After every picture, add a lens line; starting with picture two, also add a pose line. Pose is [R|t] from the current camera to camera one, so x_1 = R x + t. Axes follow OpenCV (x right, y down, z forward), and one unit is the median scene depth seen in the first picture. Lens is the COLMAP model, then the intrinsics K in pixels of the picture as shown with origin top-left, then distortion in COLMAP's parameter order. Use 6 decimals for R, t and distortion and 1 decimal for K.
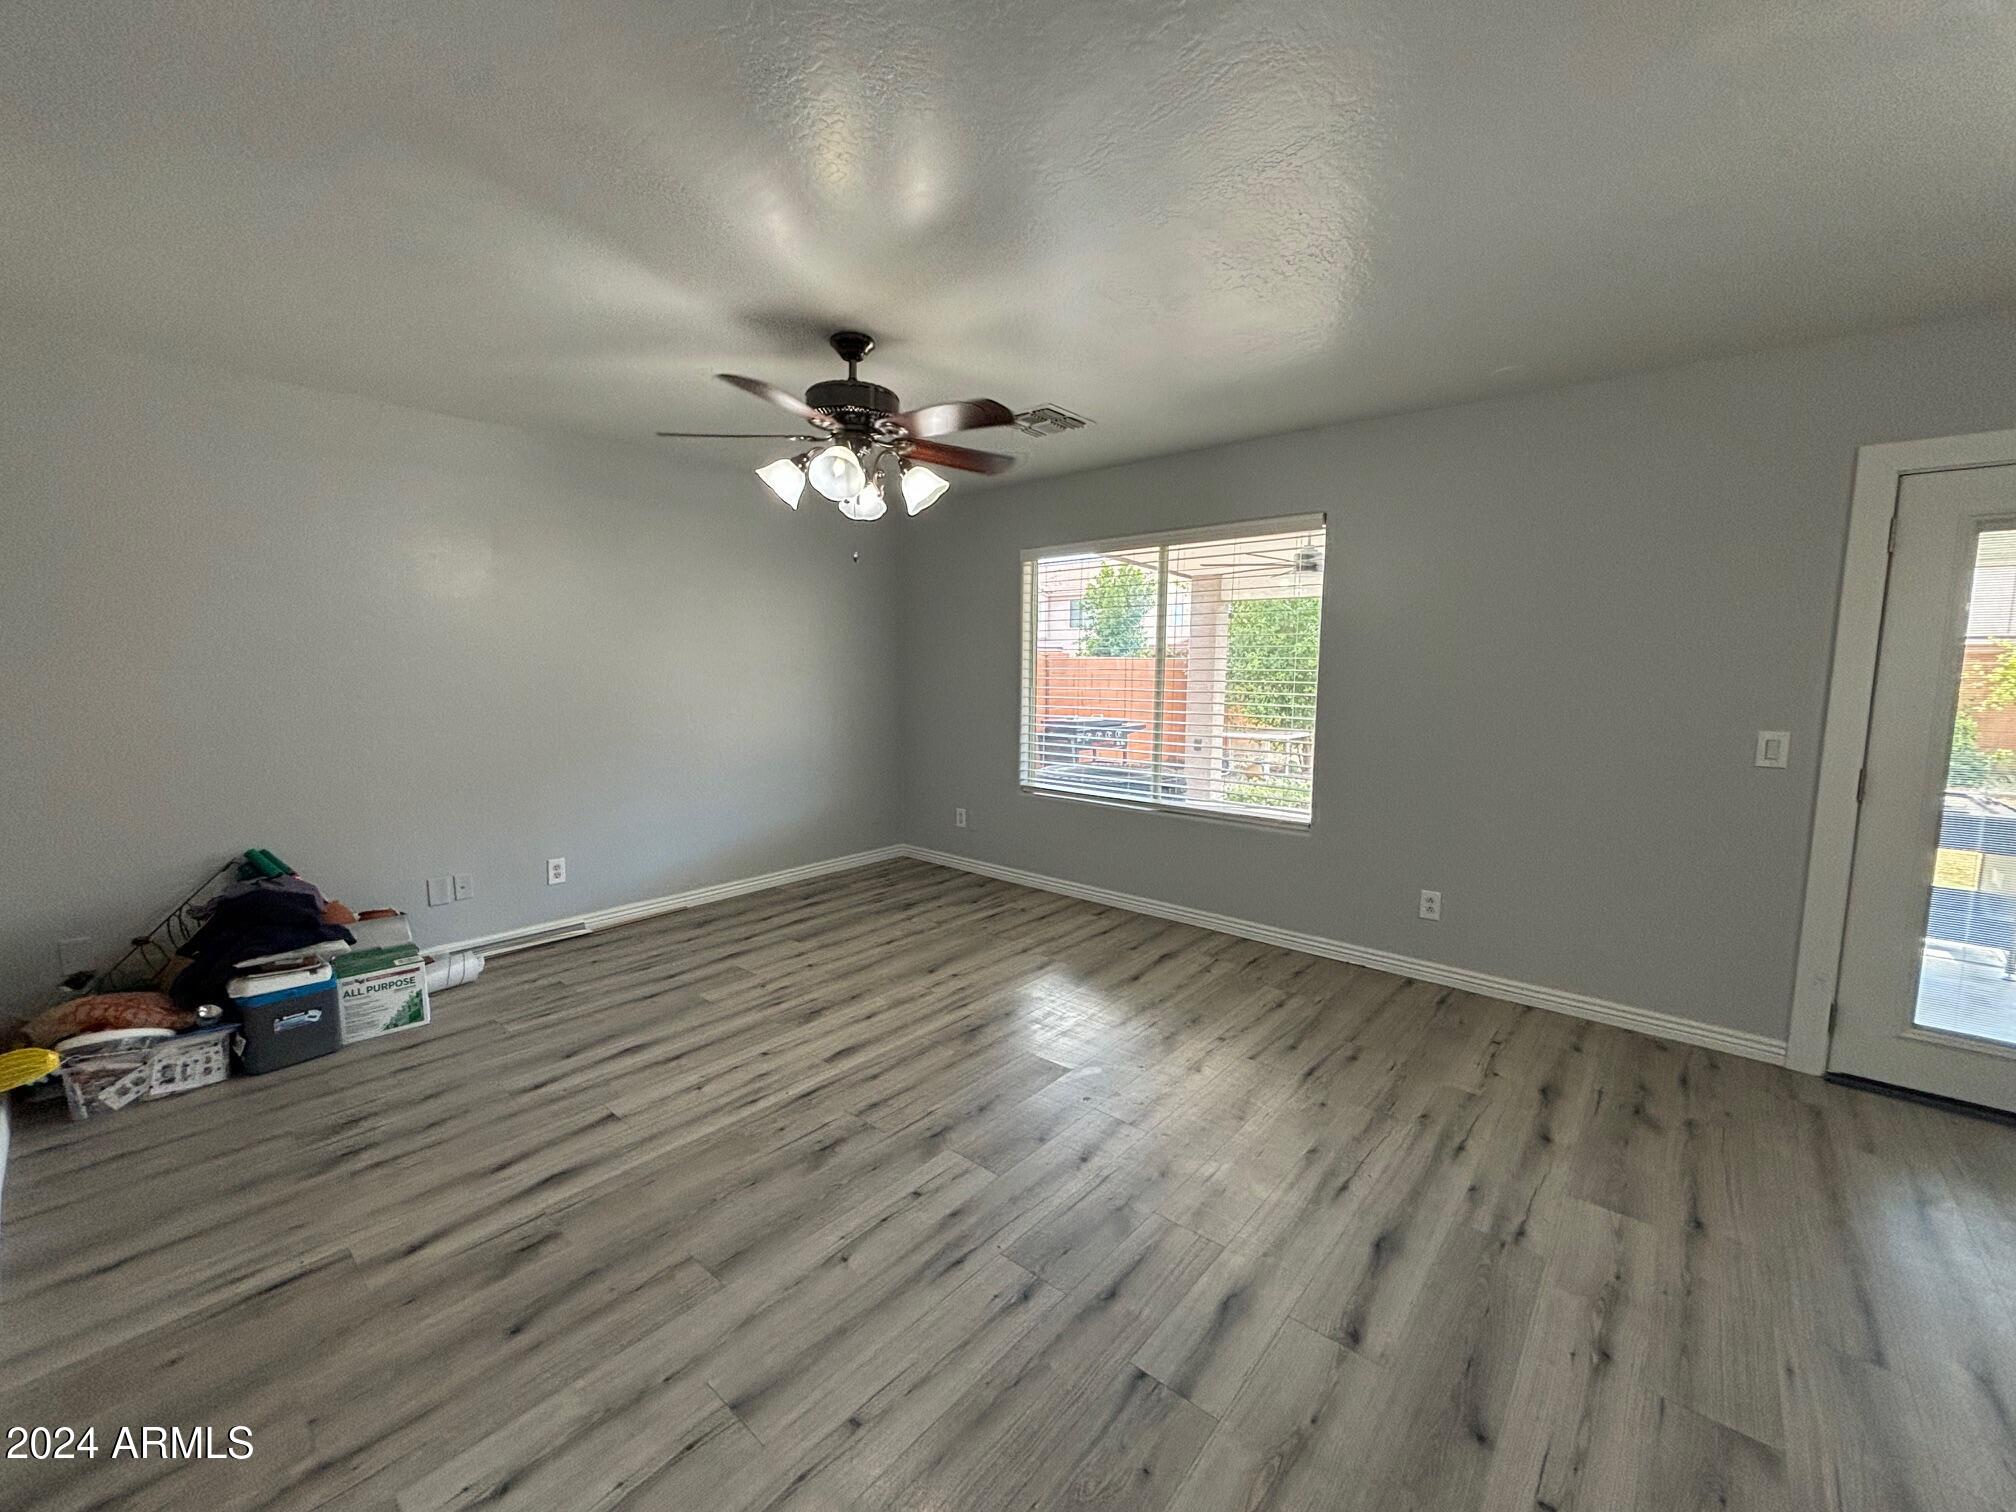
lens RADIAL K [[815.9, 0, 1014.7], [0, 815.9, 752.3], [0, 0, 1]] dist [0.009386, -0.002492]
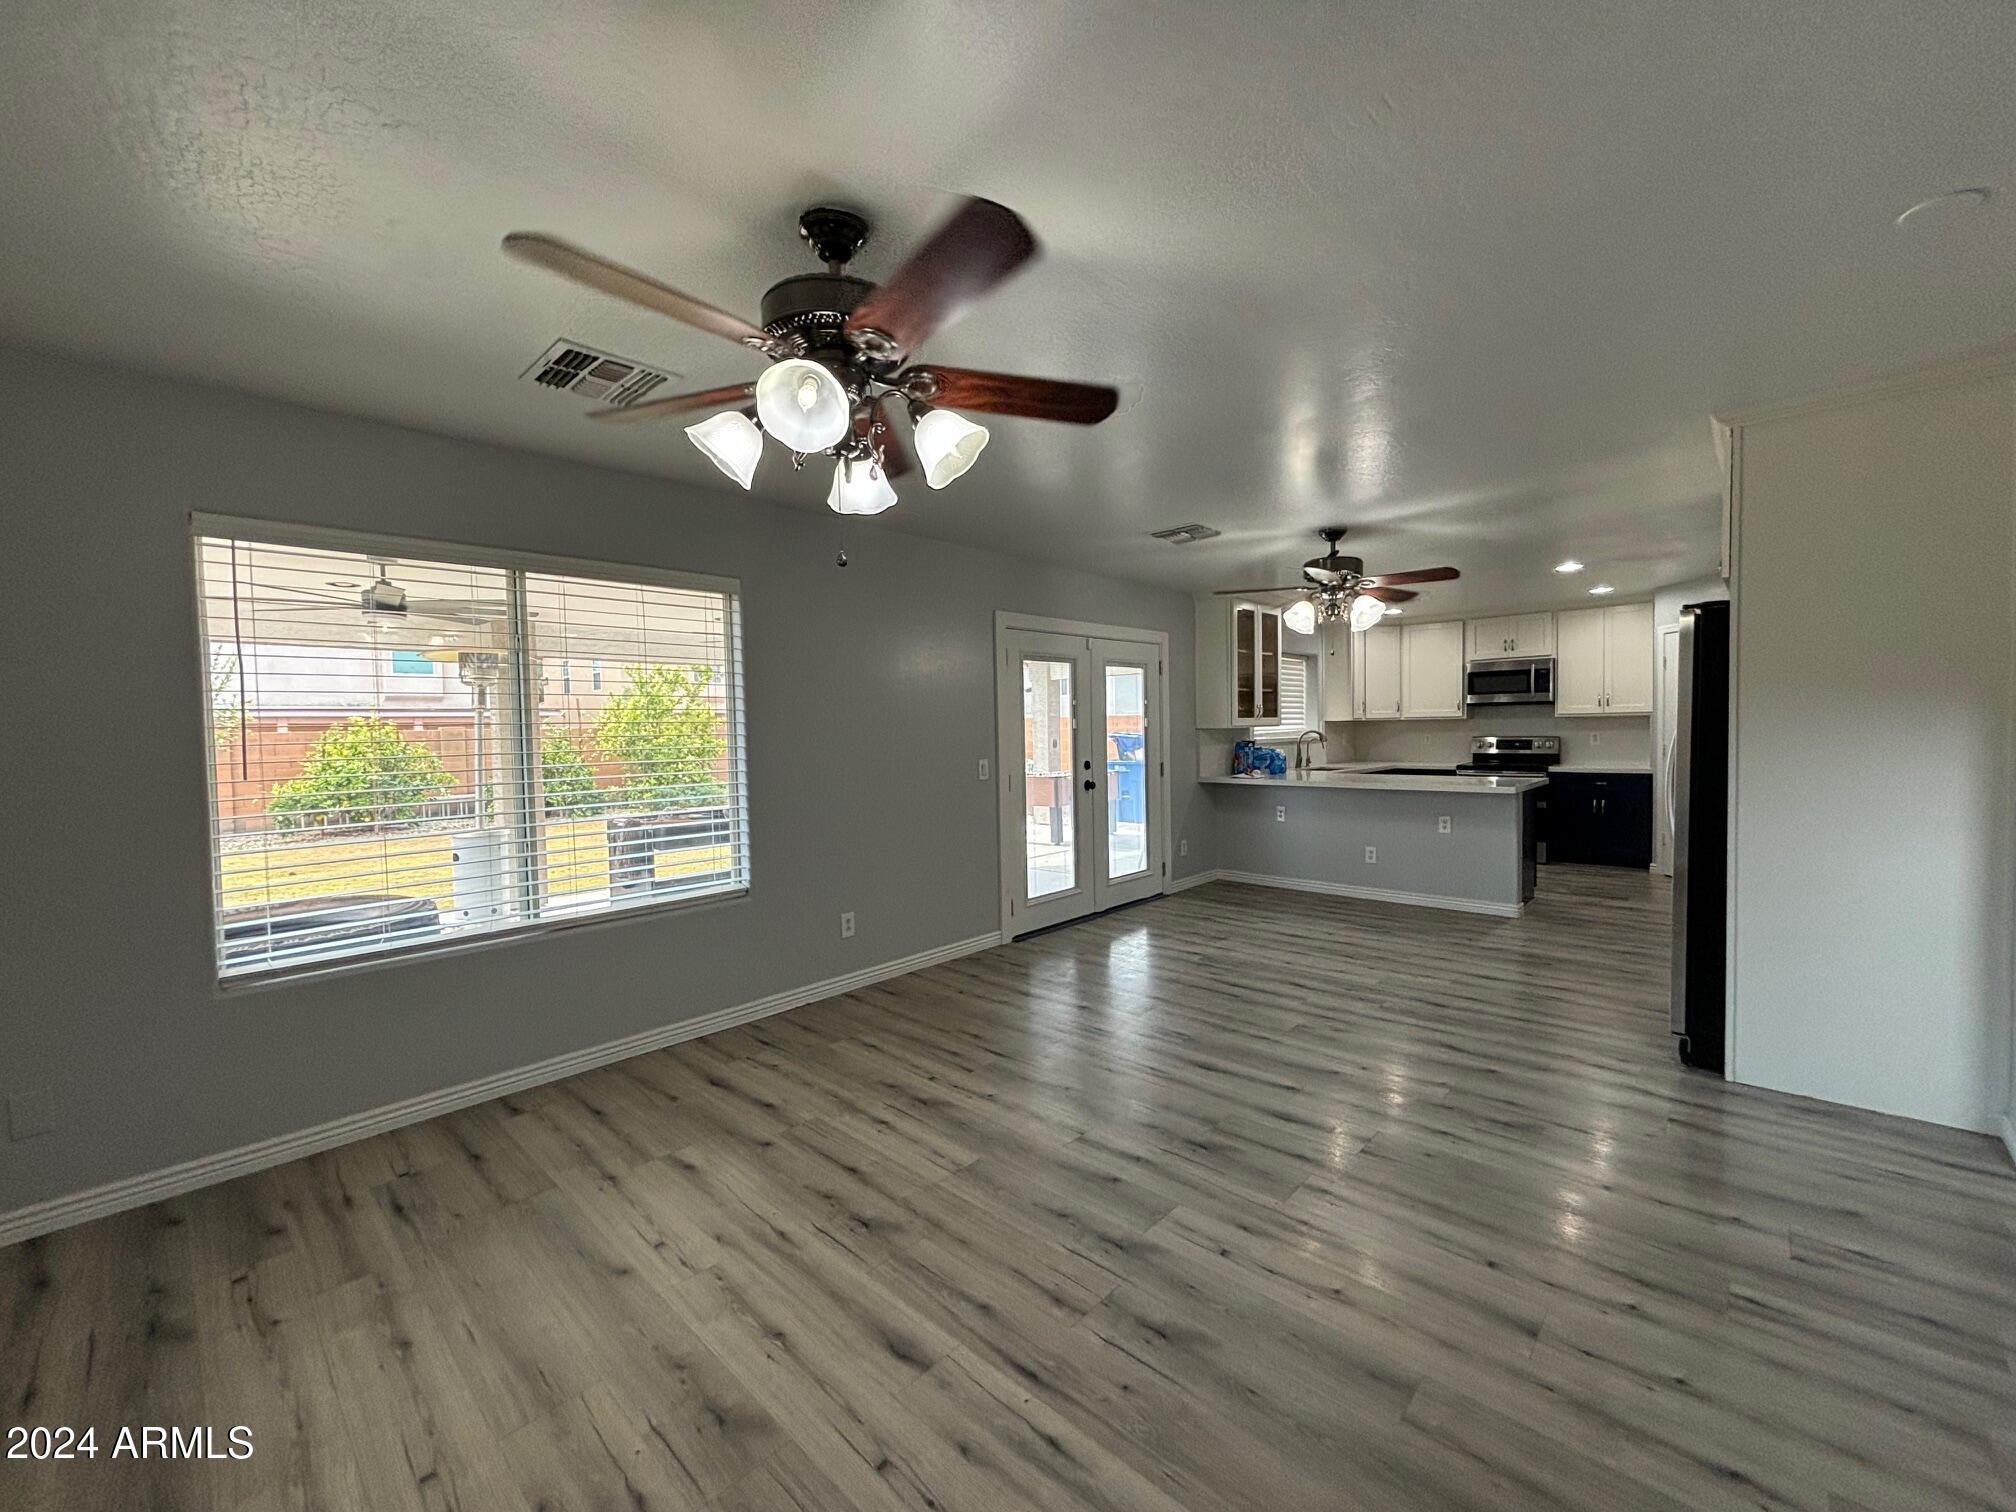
lens RADIAL K [[815.9, 0, 998.5], [0, 815.9, 757.4], [0, 0, 1]] dist [0.009386, -0.002492]
pose [[0.056763, -0.049613, 0.997154, -0.839517], [0.129784, 0.990657, 0.041902, -0.099371], [-0.989916, 0.127036, 0.062672, 0.872035]]
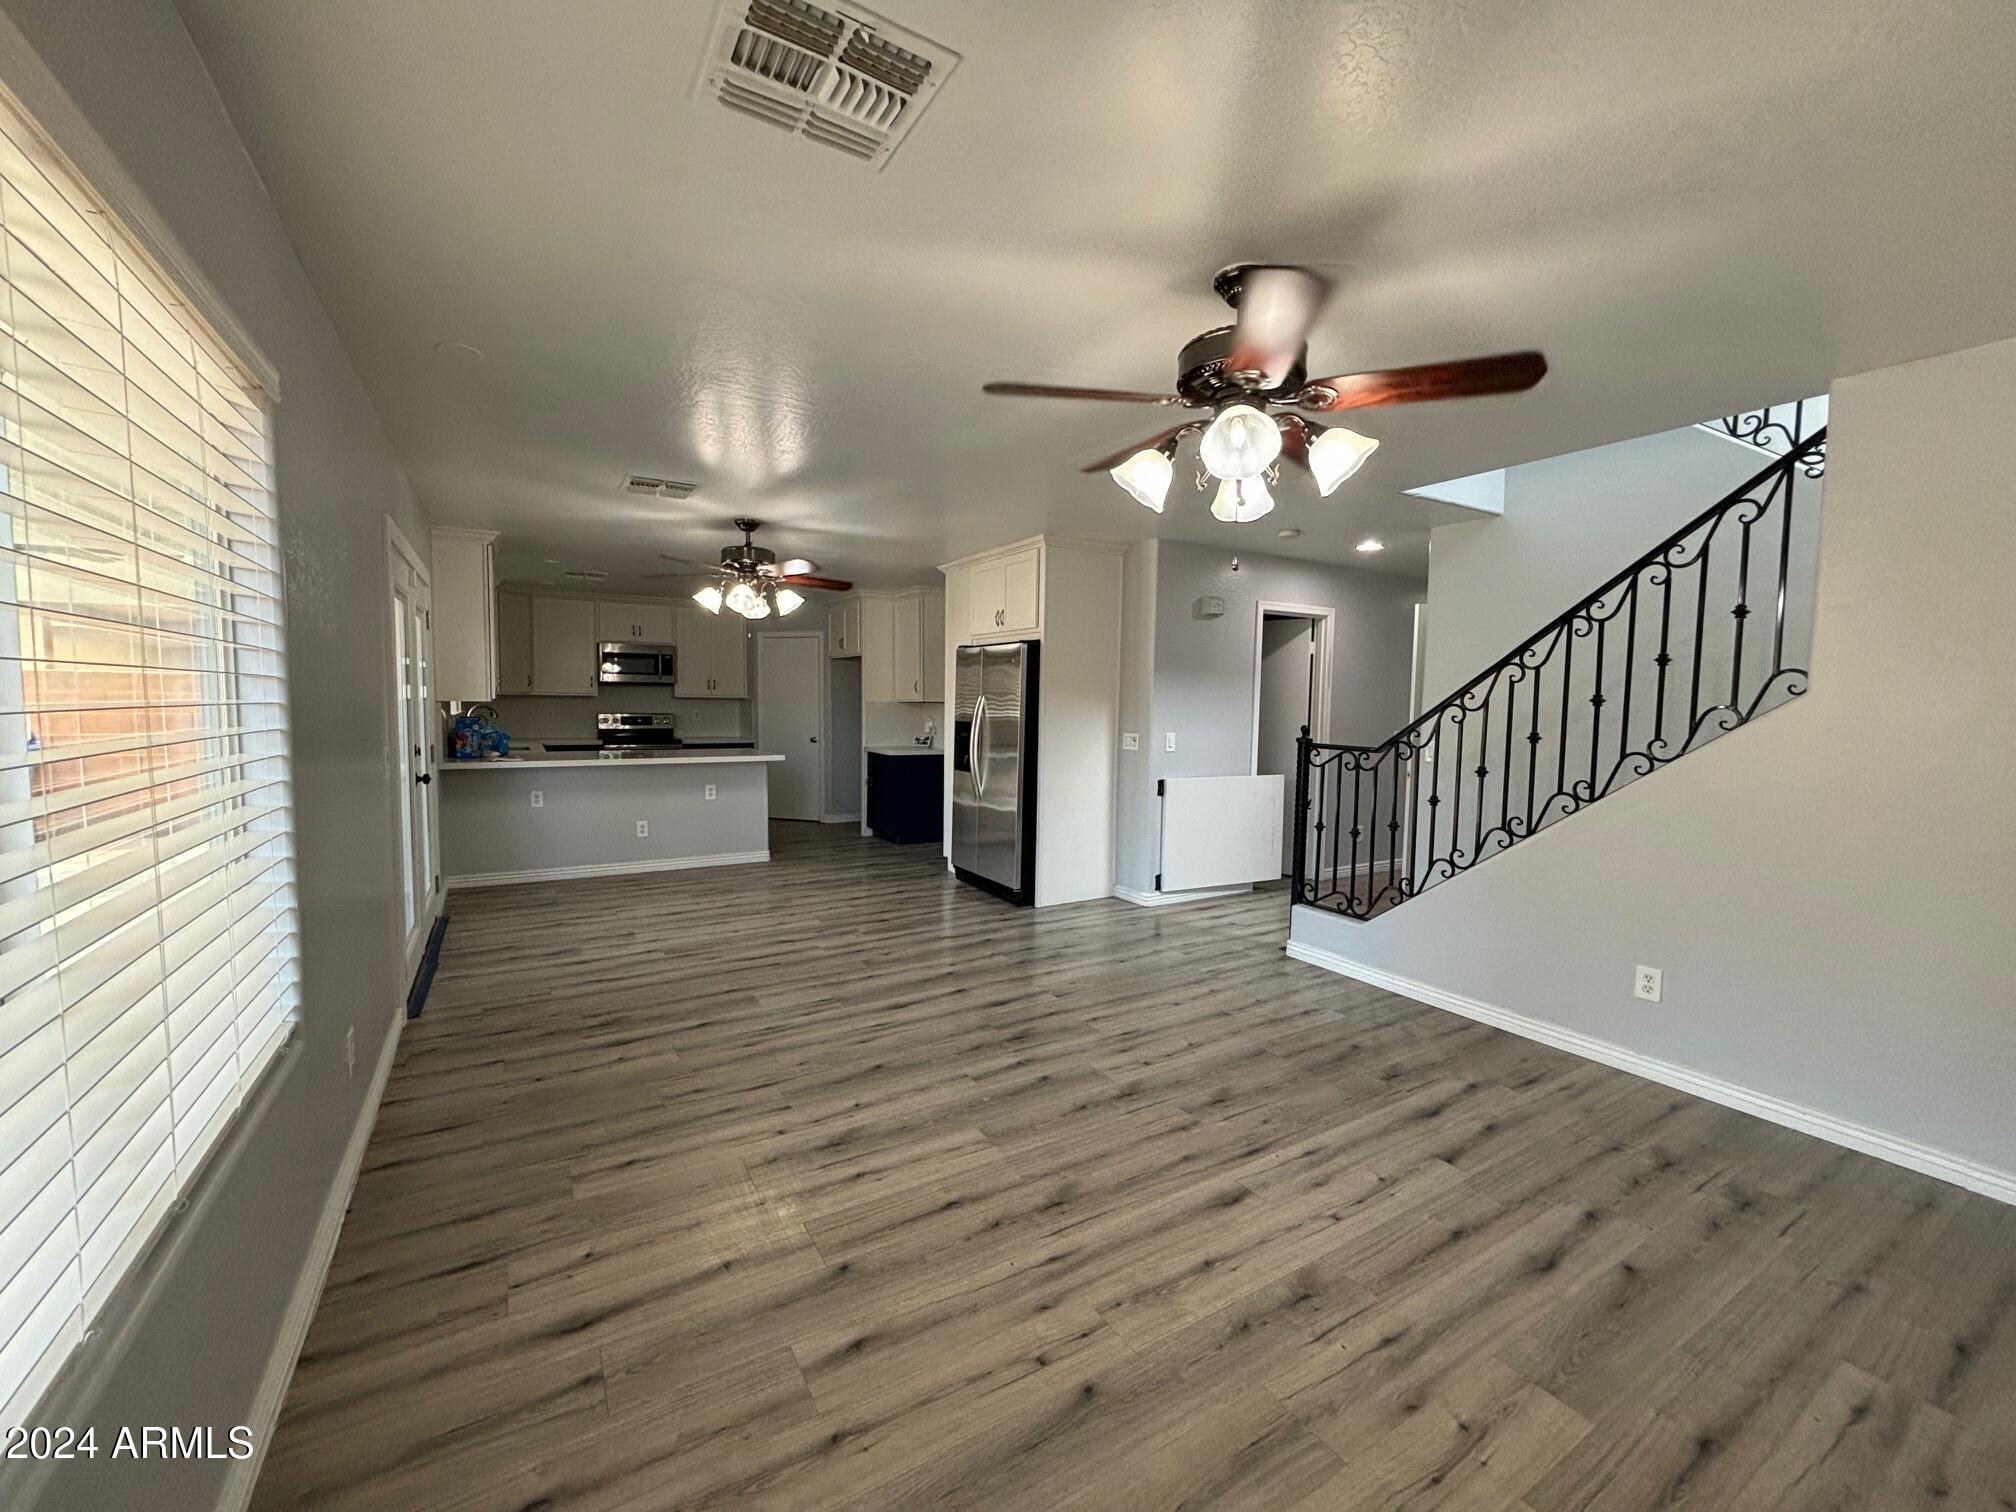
lens RADIAL K [[815.9, 0, 1008.8], [0, 815.9, 754.6], [0, 0, 1]] dist [0.009386, -0.002492]
pose [[-0.948541, -0.045945, 0.313304, -0.245015], [0.010148, 0.984499, 0.175097, -0.204295], [-0.316493, 0.169265, -0.933371, 1.813533]]
